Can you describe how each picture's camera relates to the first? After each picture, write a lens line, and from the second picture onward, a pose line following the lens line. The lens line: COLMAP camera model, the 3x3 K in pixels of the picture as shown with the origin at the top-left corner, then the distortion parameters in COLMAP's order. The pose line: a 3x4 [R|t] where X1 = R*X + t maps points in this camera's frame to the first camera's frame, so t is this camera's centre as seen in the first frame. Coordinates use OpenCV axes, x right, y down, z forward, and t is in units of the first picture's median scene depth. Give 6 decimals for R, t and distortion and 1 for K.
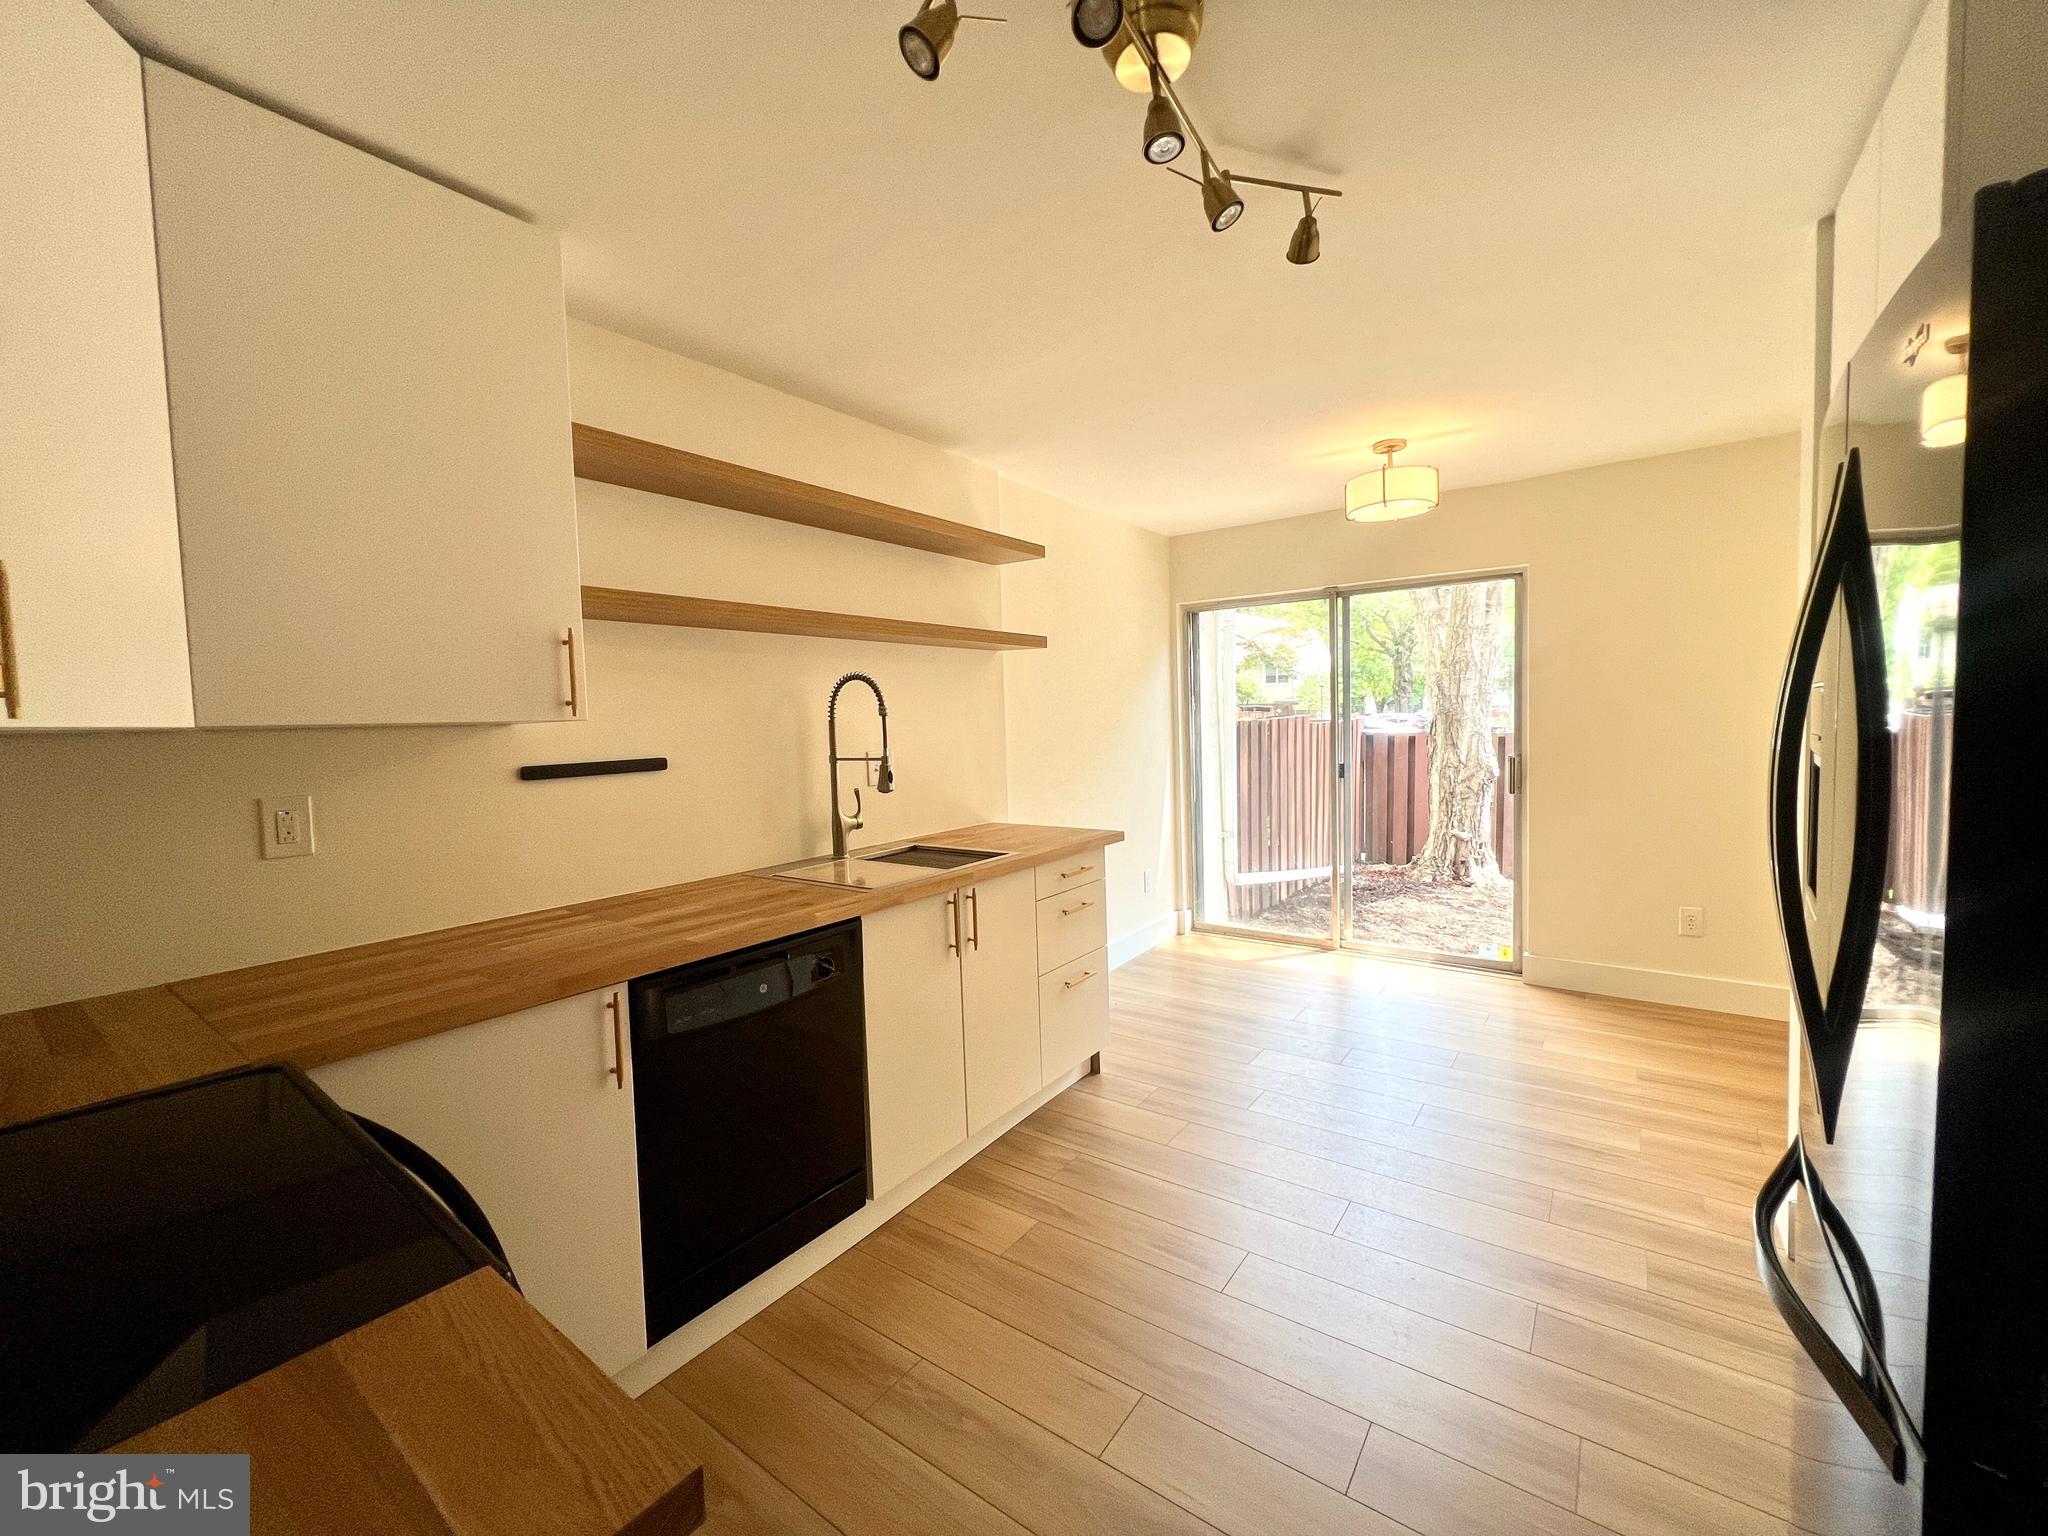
lens RADIAL K [[830.8, 0, 1023.3], [0, 830.8, 770.3], [0, 0, 1]] dist [-0.001930, -0.000091]
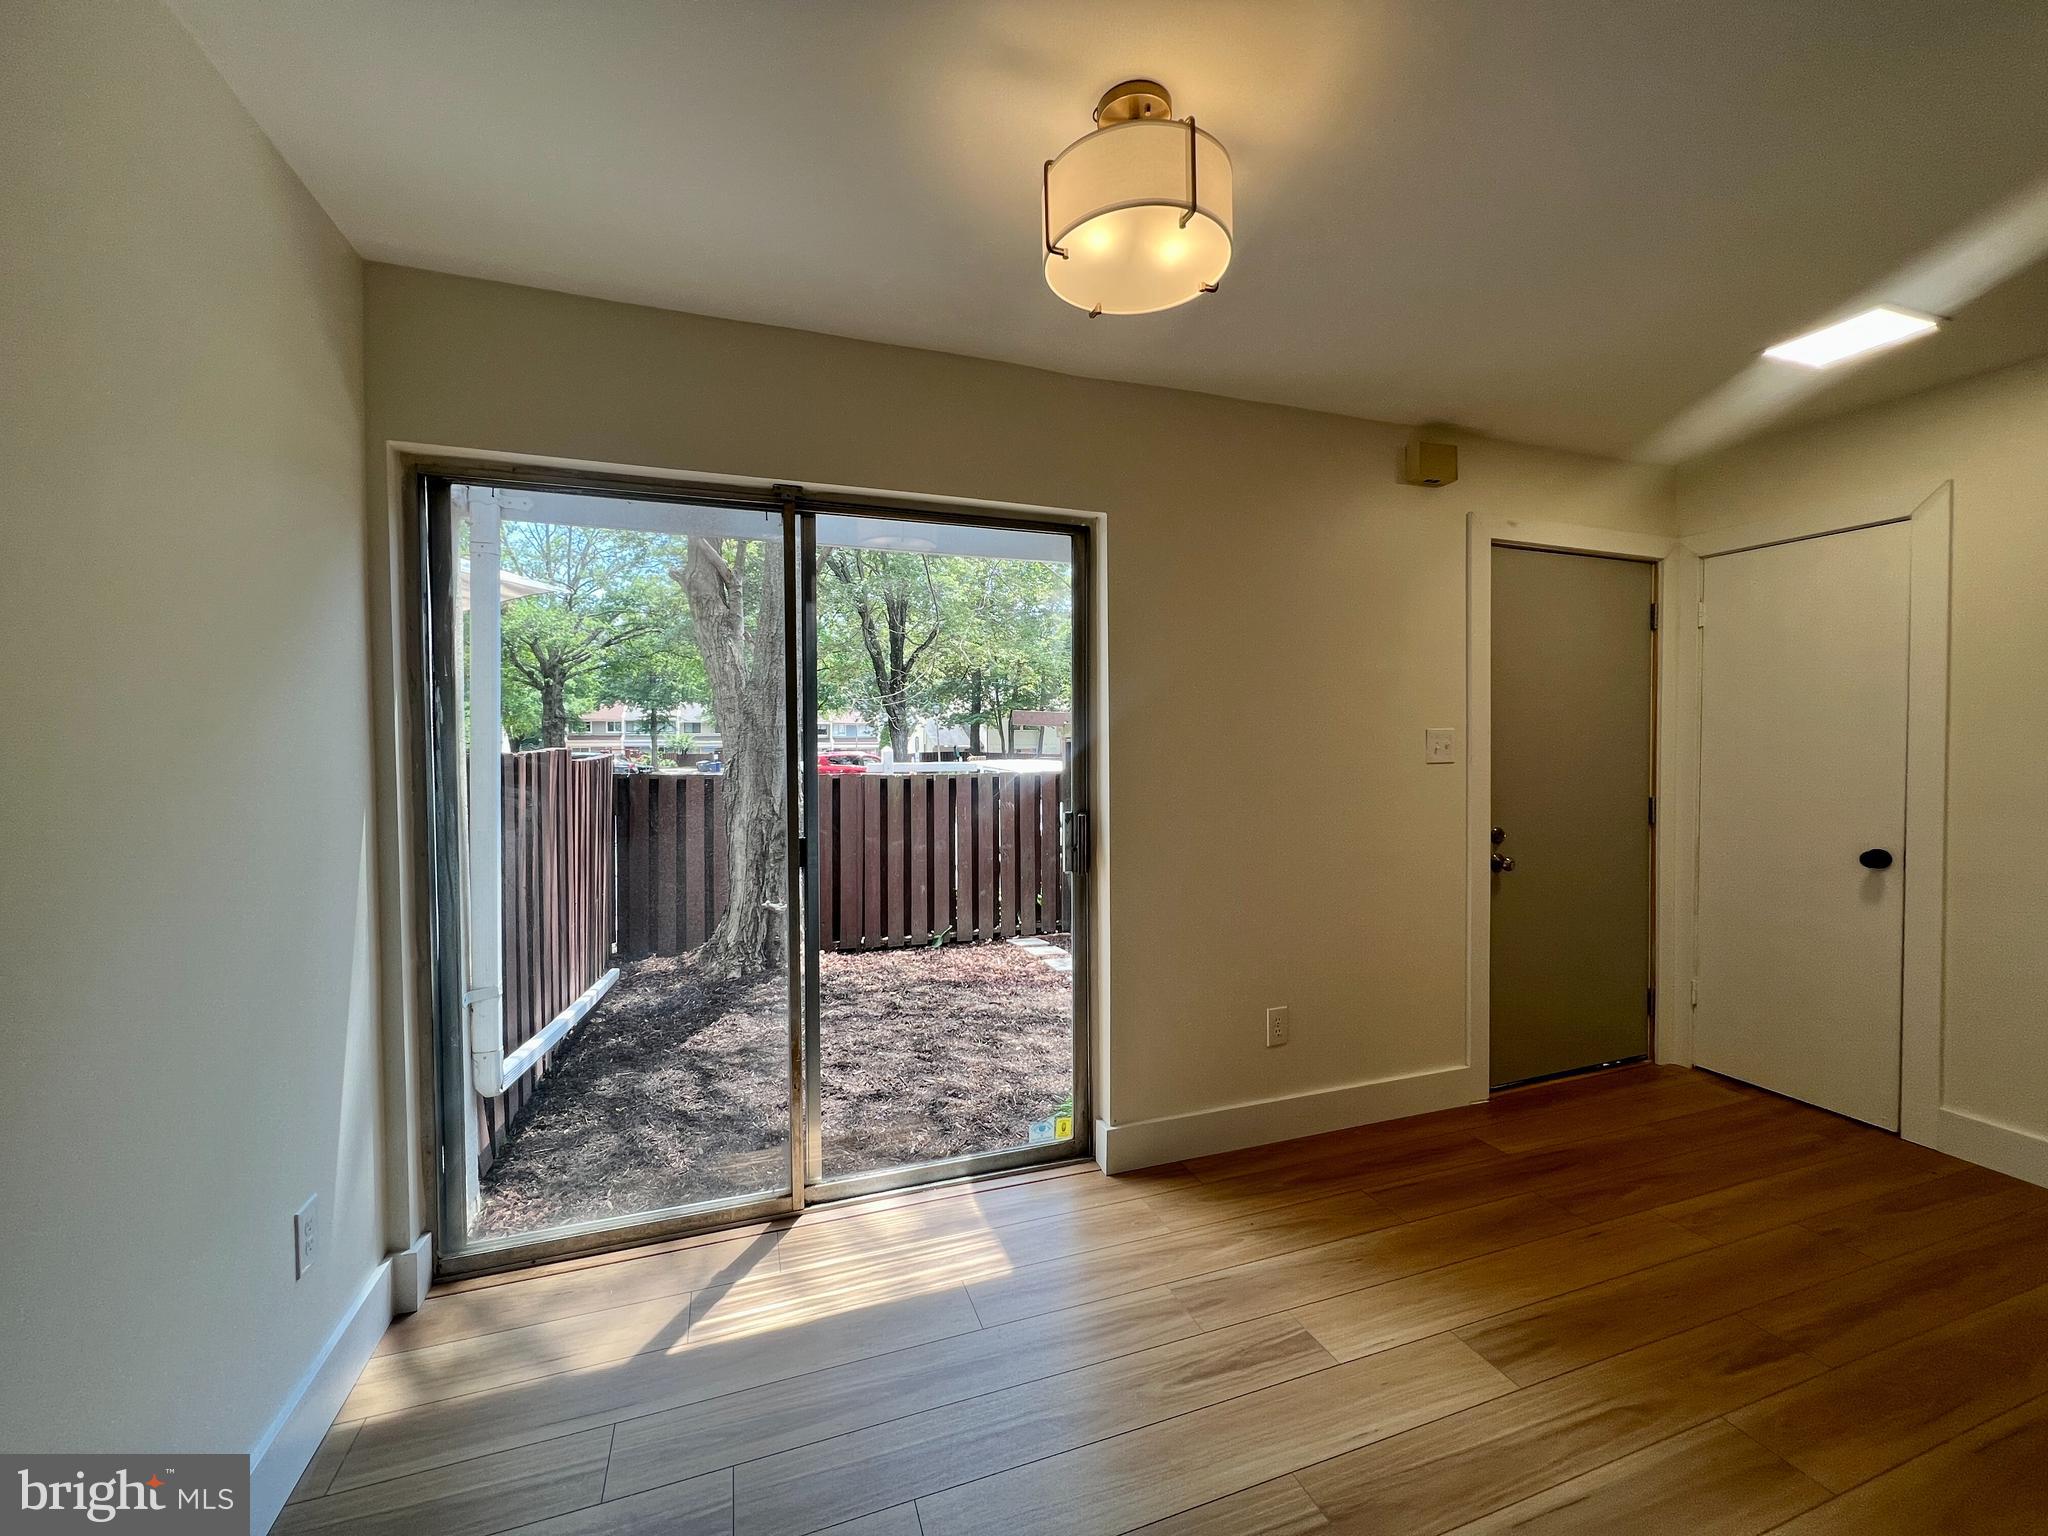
lens RADIAL K [[821.9, 0, 1020.9], [0, 821.9, 761.7], [0, 0, 1]] dist [-0.001884, 0.000010]
pose [[0.565095, 0.012426, 0.824932, 0.072730], [0.037198, 0.998486, -0.040522, -0.049043], [-0.824187, 0.053584, 0.563777, 1.027781]]
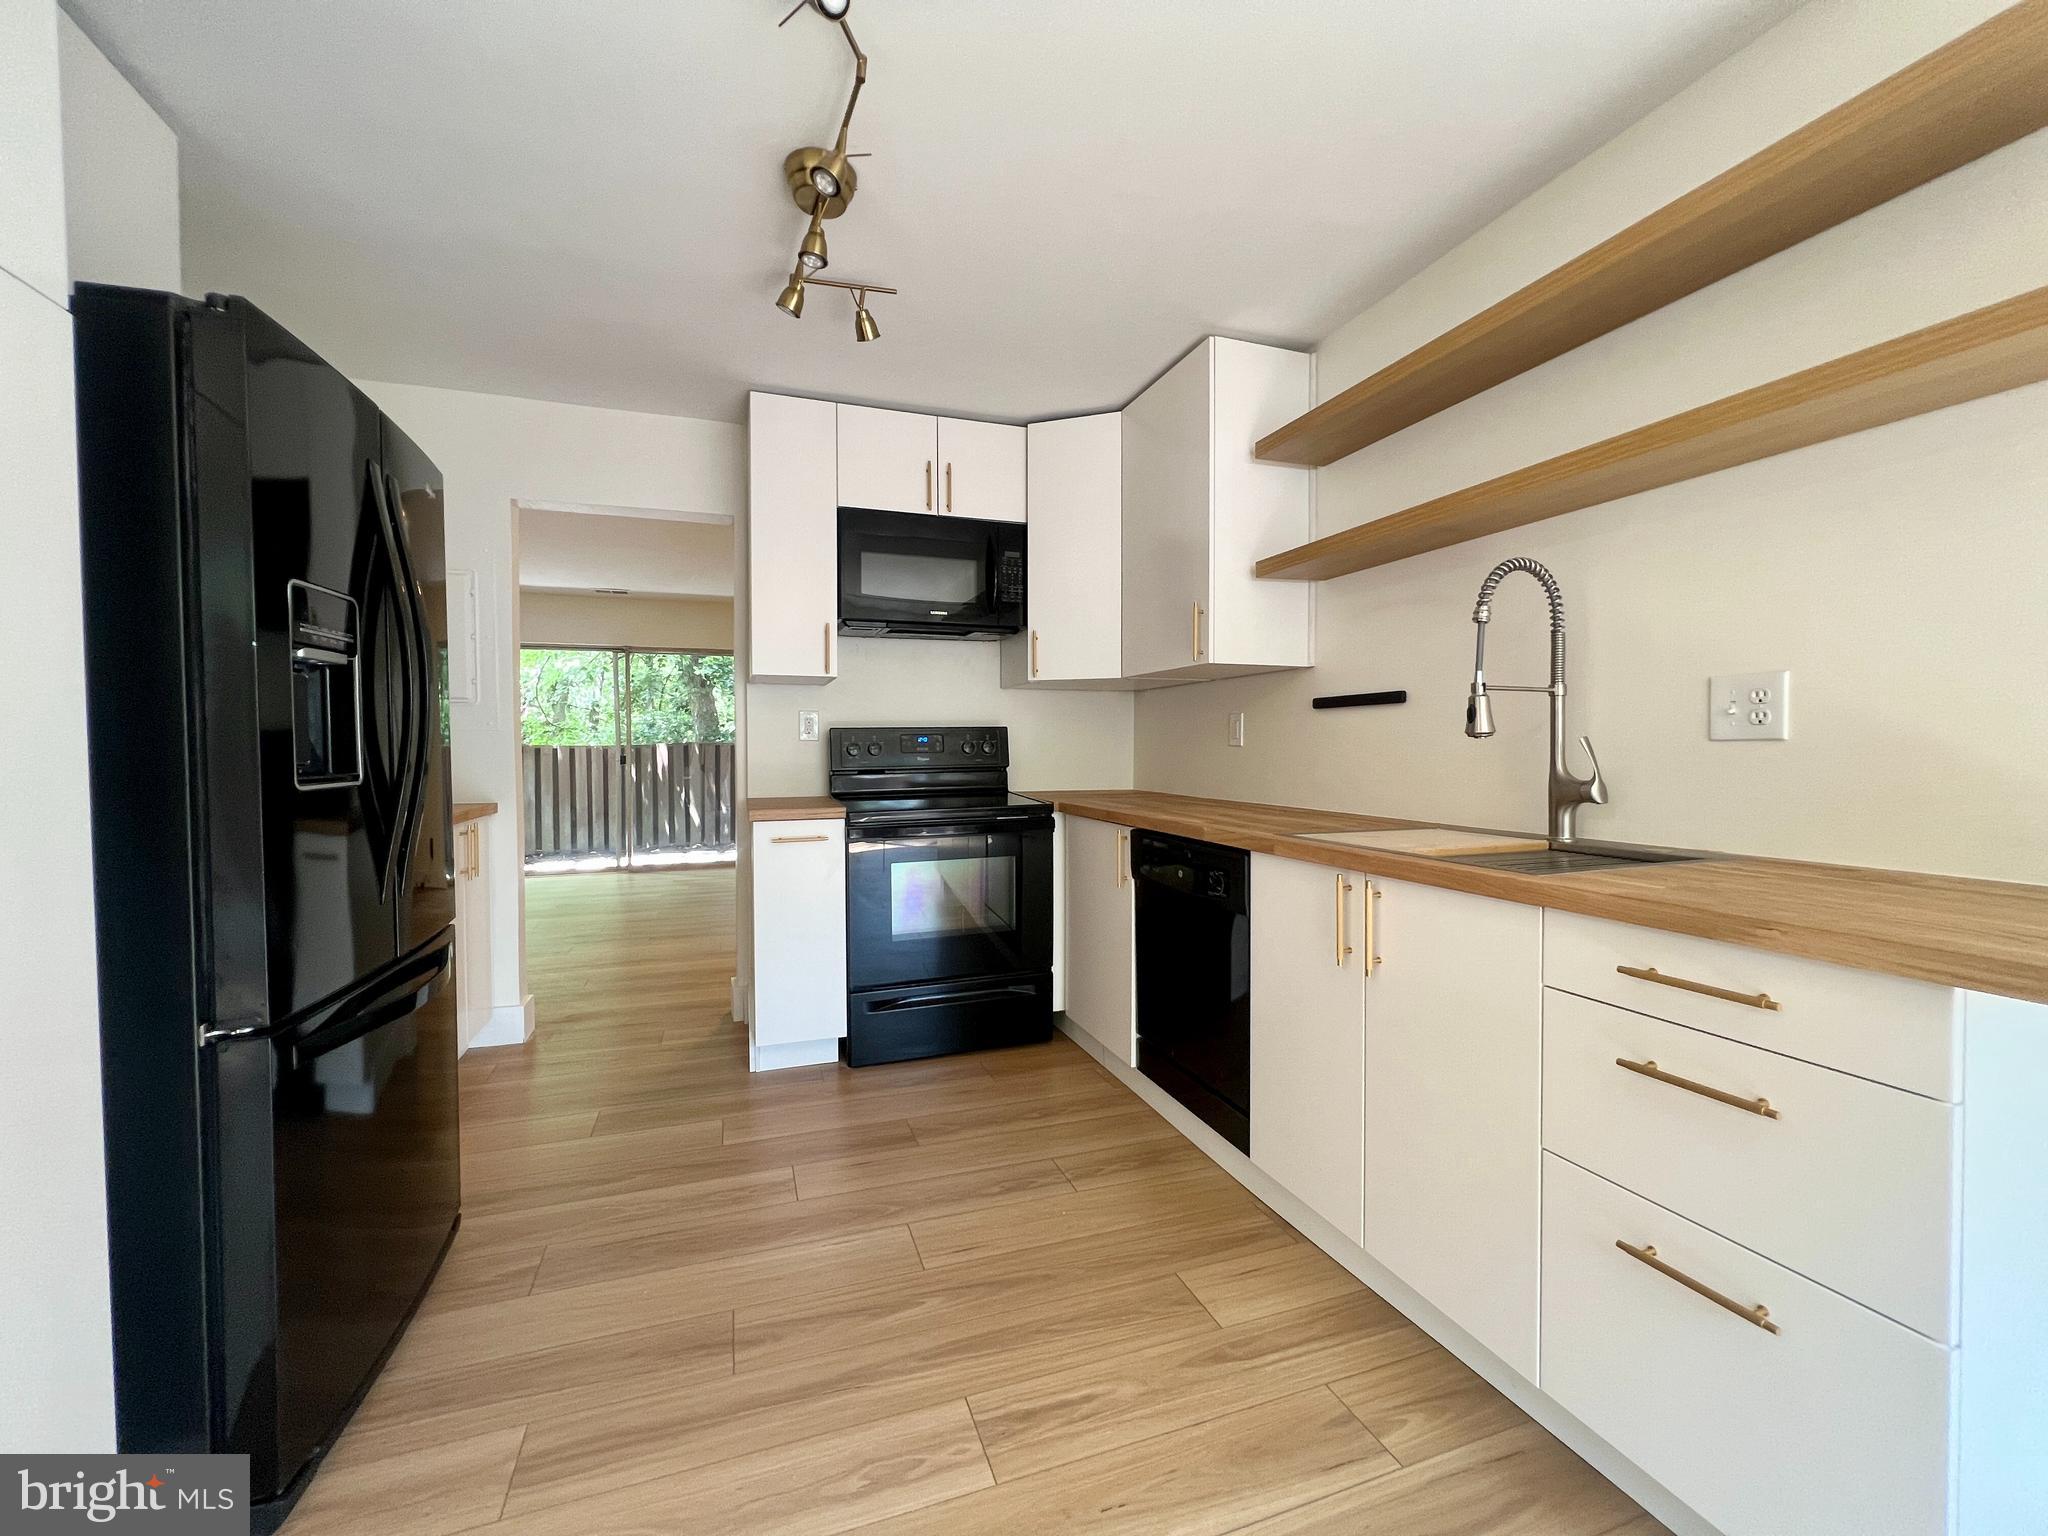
lens RADIAL K [[821.9, 0, 1020.9], [0, 821.9, 761.7], [0, 0, 1]] dist [-0.001884, 0.000010]
pose [[-0.567127, 0.049071, -0.822168, 0.567131], [-0.030928, 0.996251, 0.080796, 0.003647], [0.823050, 0.071249, -0.563483, 1.025846]]
